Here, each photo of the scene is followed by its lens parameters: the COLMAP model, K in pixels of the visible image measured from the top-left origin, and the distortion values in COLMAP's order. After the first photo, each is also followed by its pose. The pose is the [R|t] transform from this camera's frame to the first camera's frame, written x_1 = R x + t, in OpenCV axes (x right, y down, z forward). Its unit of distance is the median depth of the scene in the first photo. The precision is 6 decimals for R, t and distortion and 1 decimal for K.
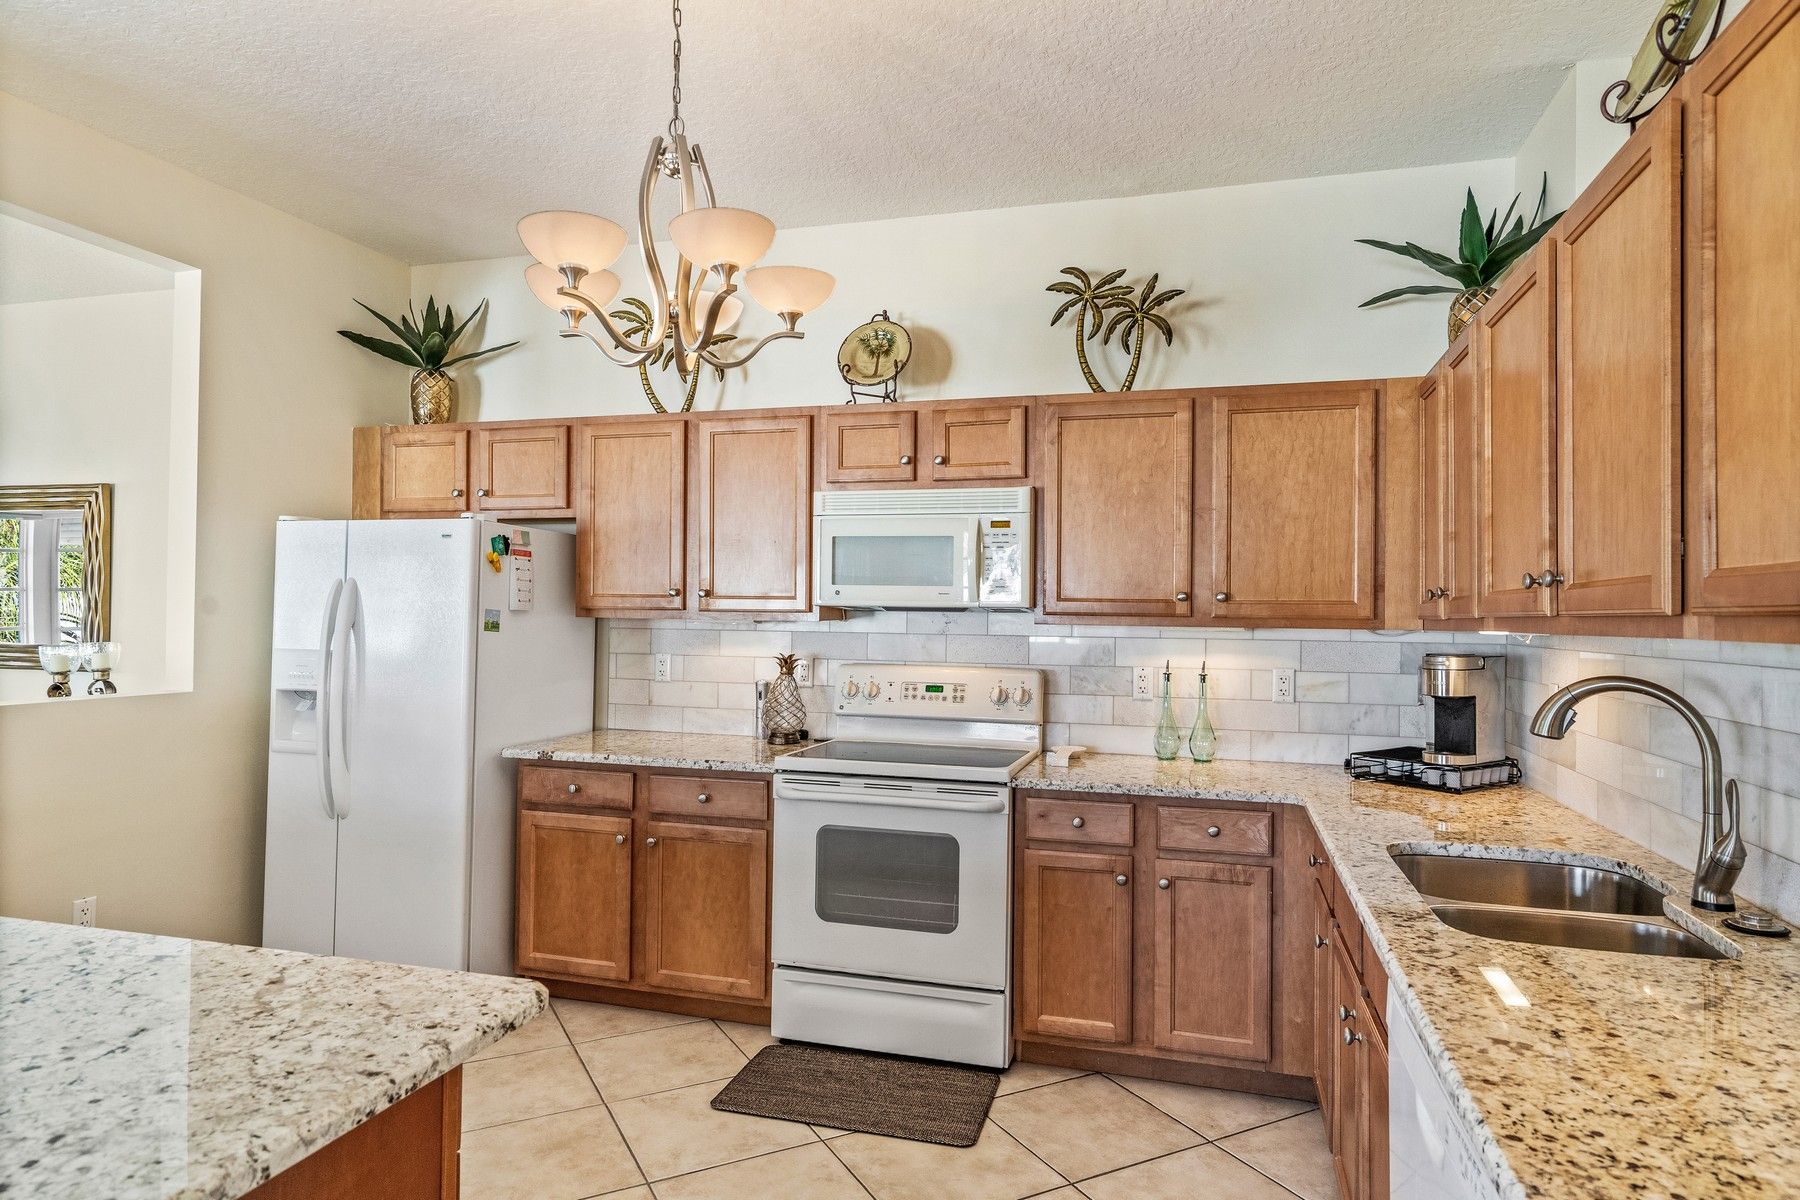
lens RADIAL K [[1012.8, 0, 900.4], [0, 1012.8, 601.3], [0, 0, 1]] dist [0.002323, -0.001258]
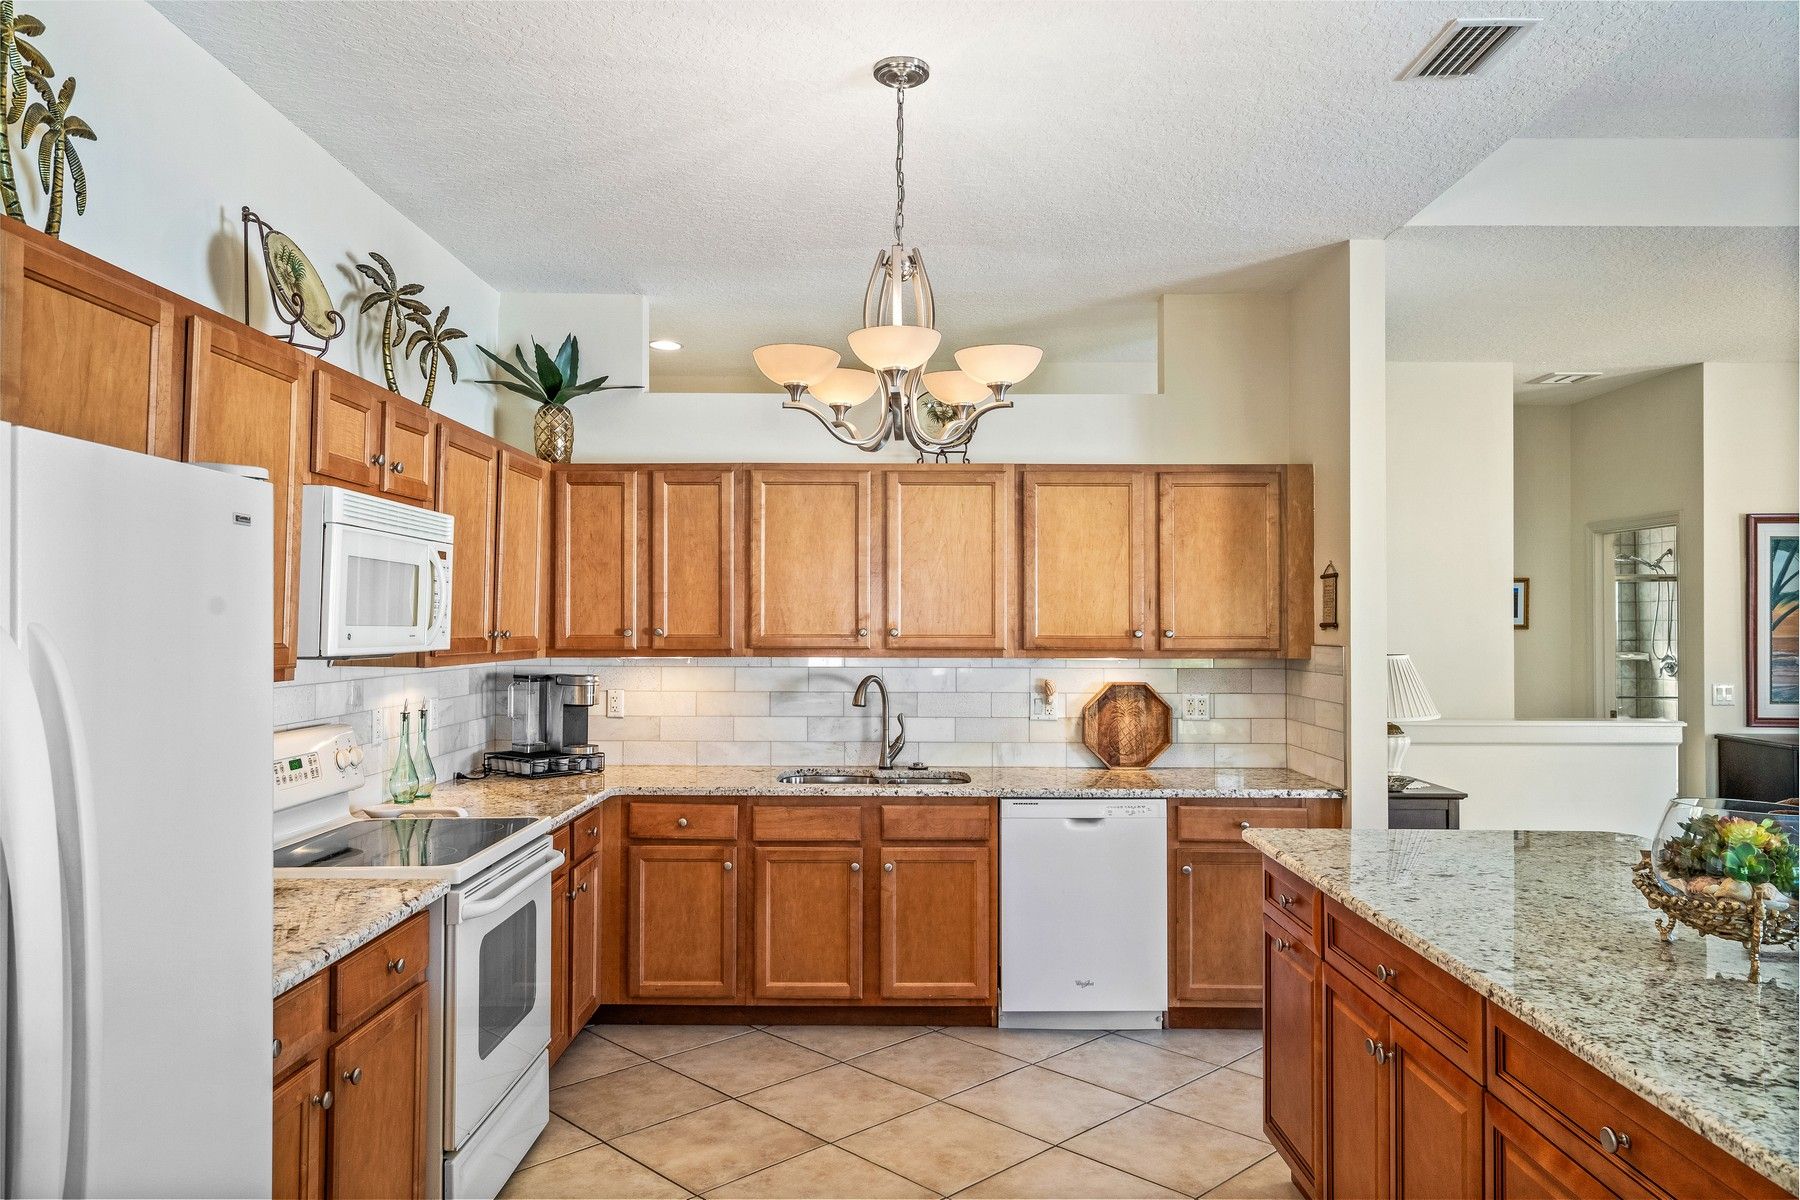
lens RADIAL K [[1189.2, 0, 891.2], [0, 1189.2, 601.4], [0, 0, 1]] dist [0.002515, 0.000415]
pose [[-0.267812, 0.005466, 0.963456, -0.951825], [-0.018115, 0.999779, -0.010707, -0.030813], [-0.963301, -0.020321, -0.267654, 0.866077]]
